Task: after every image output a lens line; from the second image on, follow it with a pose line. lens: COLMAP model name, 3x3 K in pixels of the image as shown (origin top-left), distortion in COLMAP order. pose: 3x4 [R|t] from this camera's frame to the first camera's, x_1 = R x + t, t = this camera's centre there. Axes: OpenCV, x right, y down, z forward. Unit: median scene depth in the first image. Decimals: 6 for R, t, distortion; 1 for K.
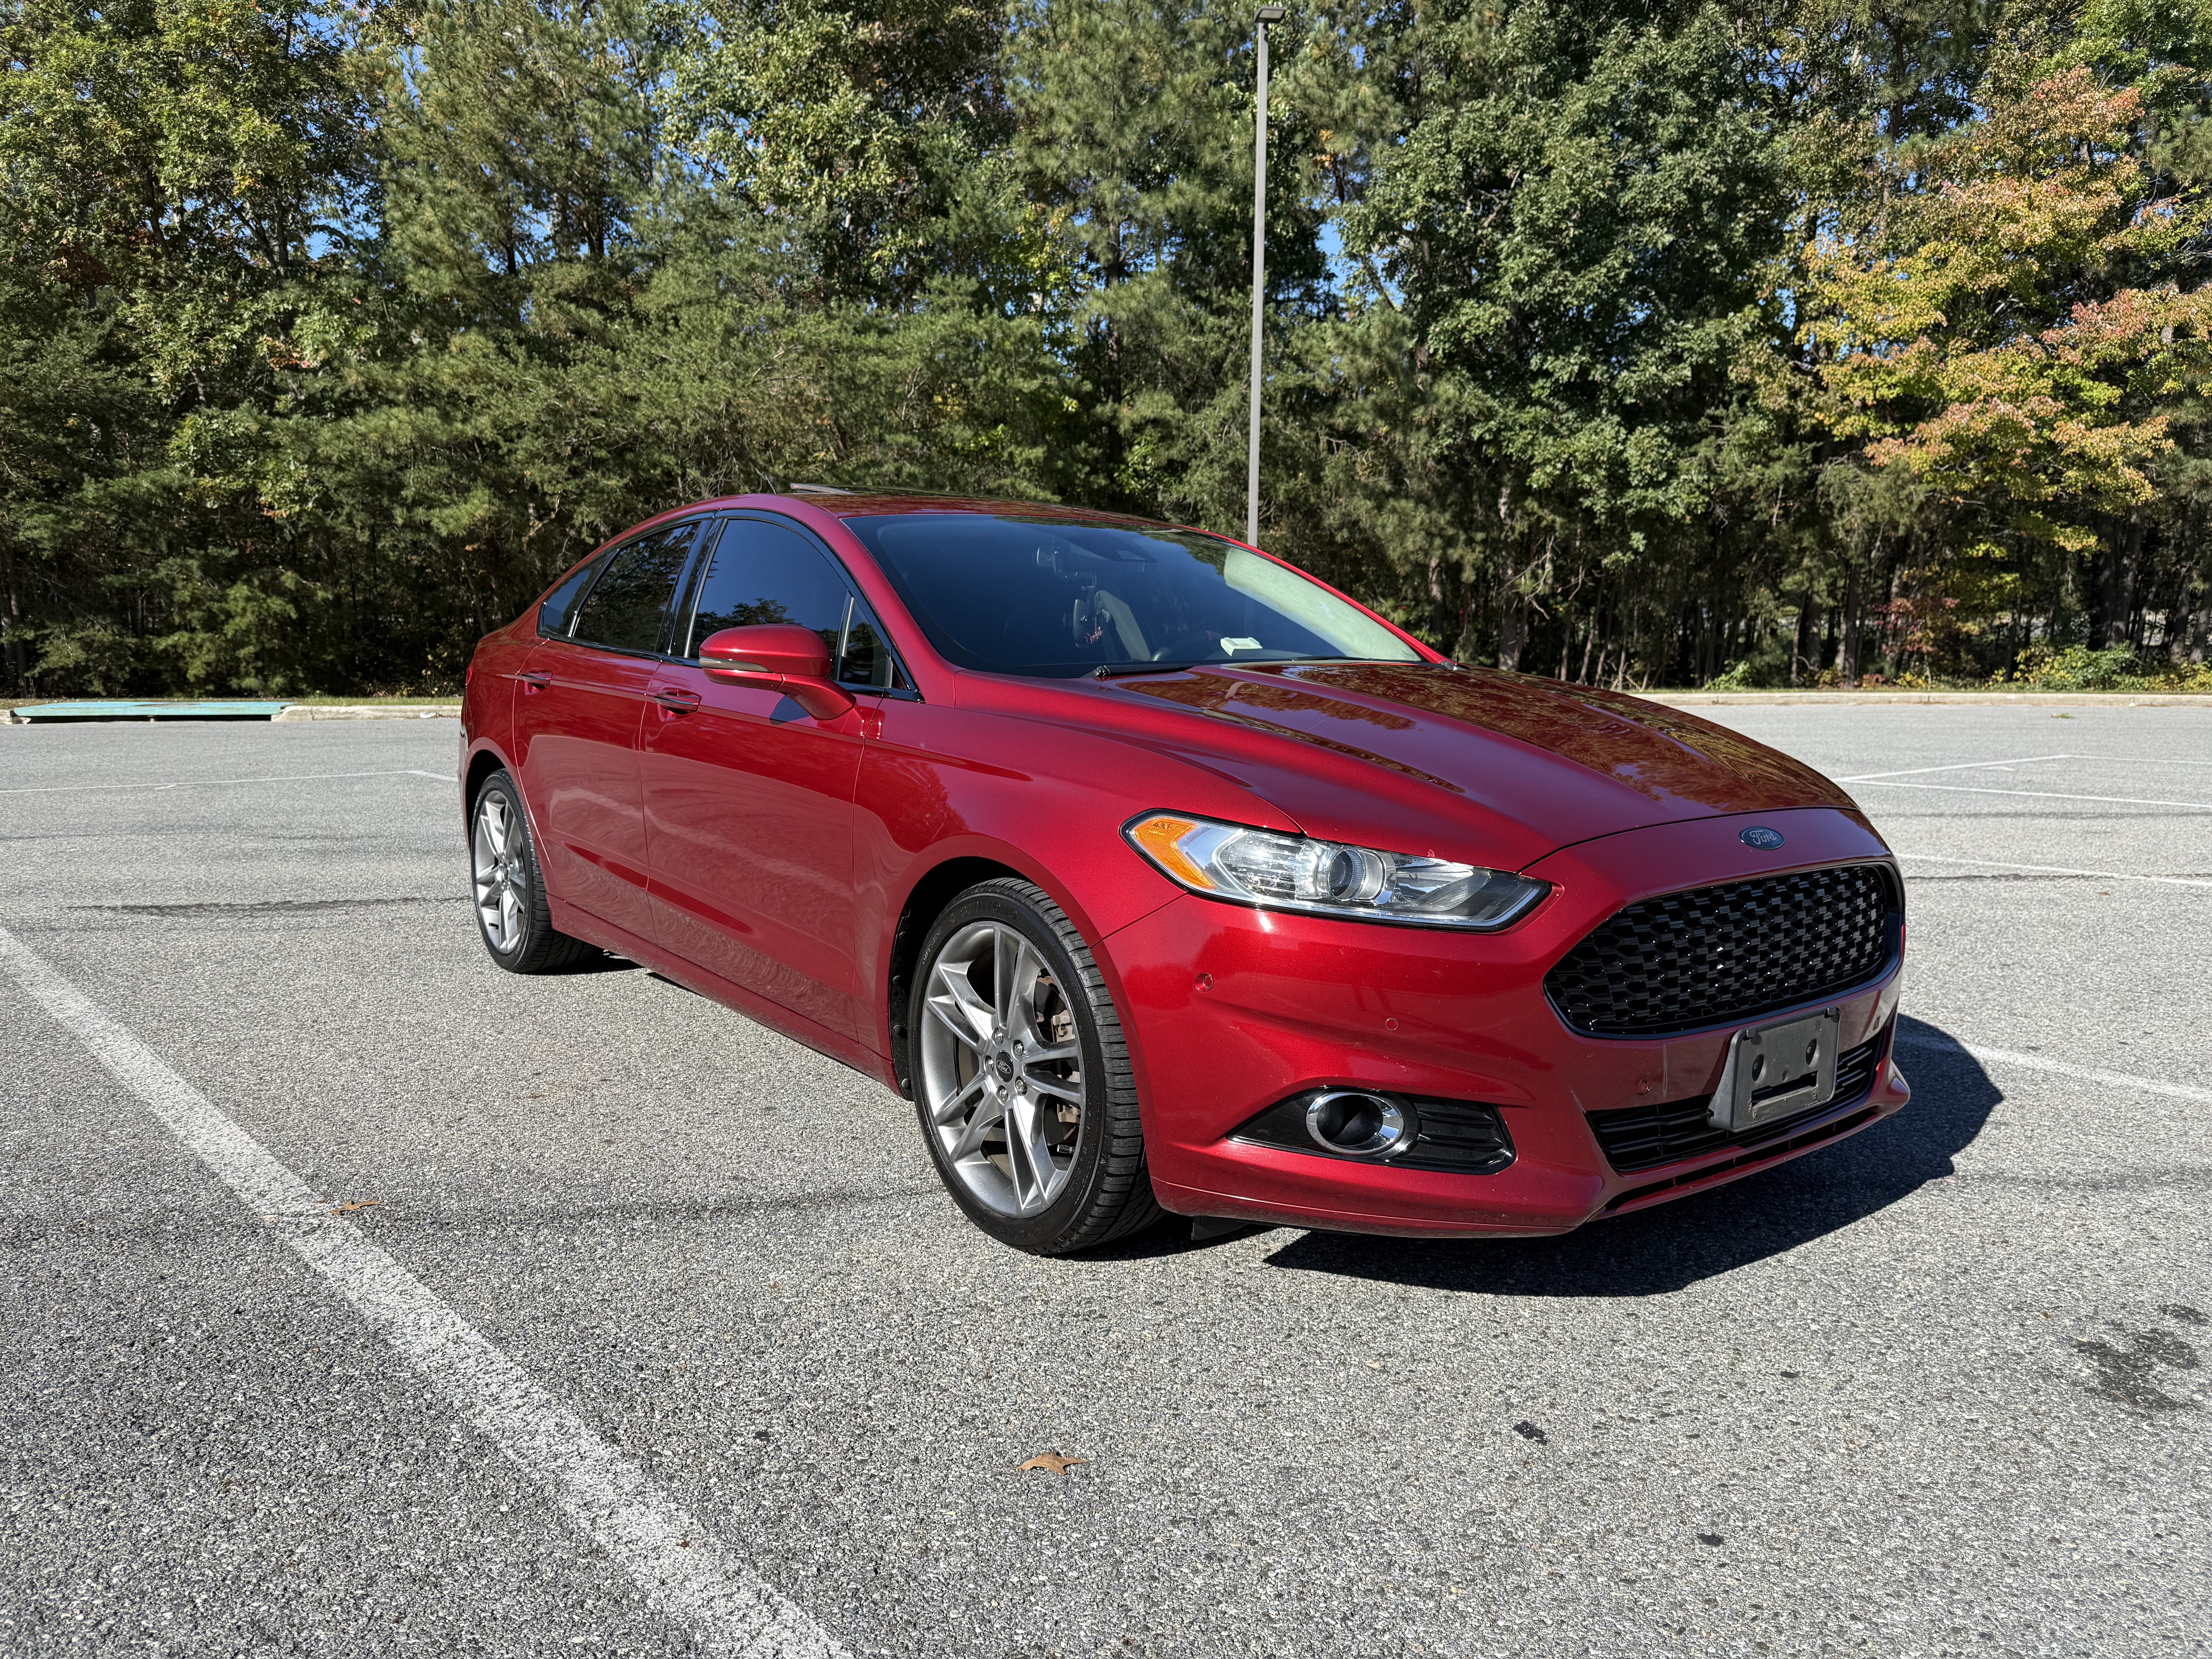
lens RADIAL K [[1548.0, 0, 1088.0], [0, 1548.0, 853.3], [0, 0, 1]] dist [0.051757, -0.066952]
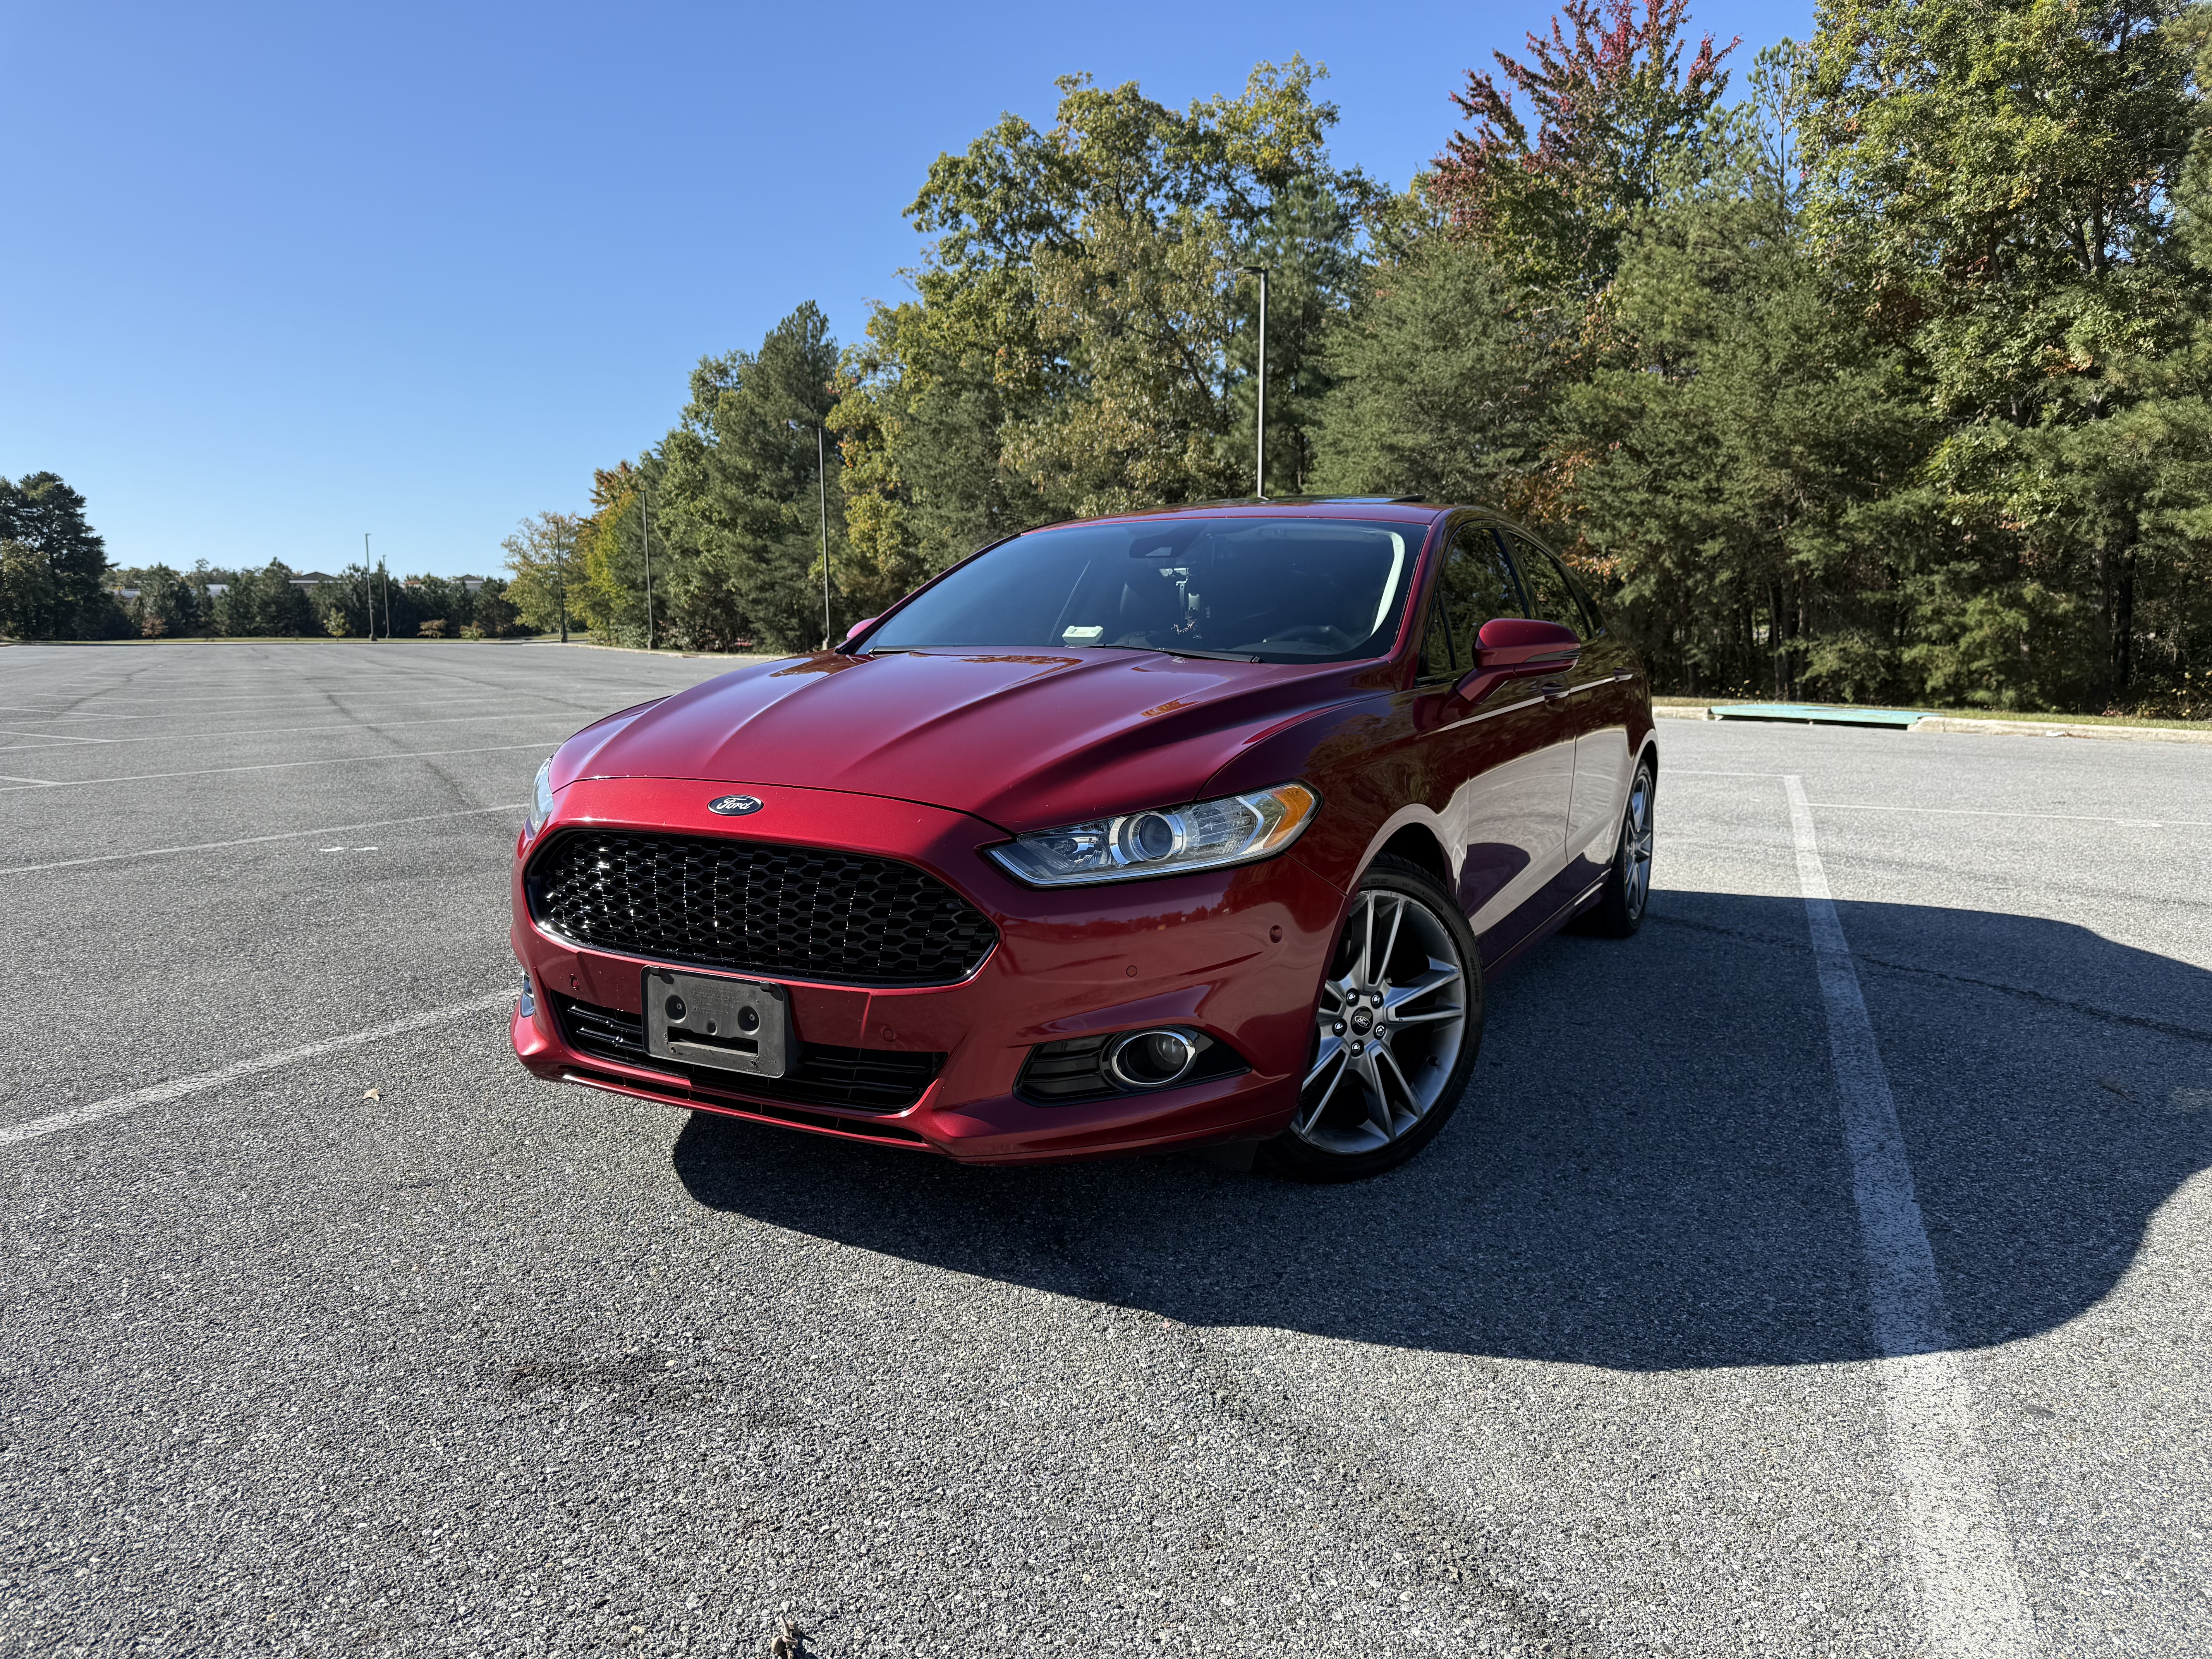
lens RADIAL K [[1548.0, 0, 1113.4], [0, 1548.0, 848.0], [0, 0, 1]] dist [0.051757, -0.066952]
pose [[0.397443, 0.126807, -0.908823, 0.176142], [-0.139972, 0.987193, 0.076530, -0.011512], [0.906888, 0.096793, 0.410103, 0.094633]]
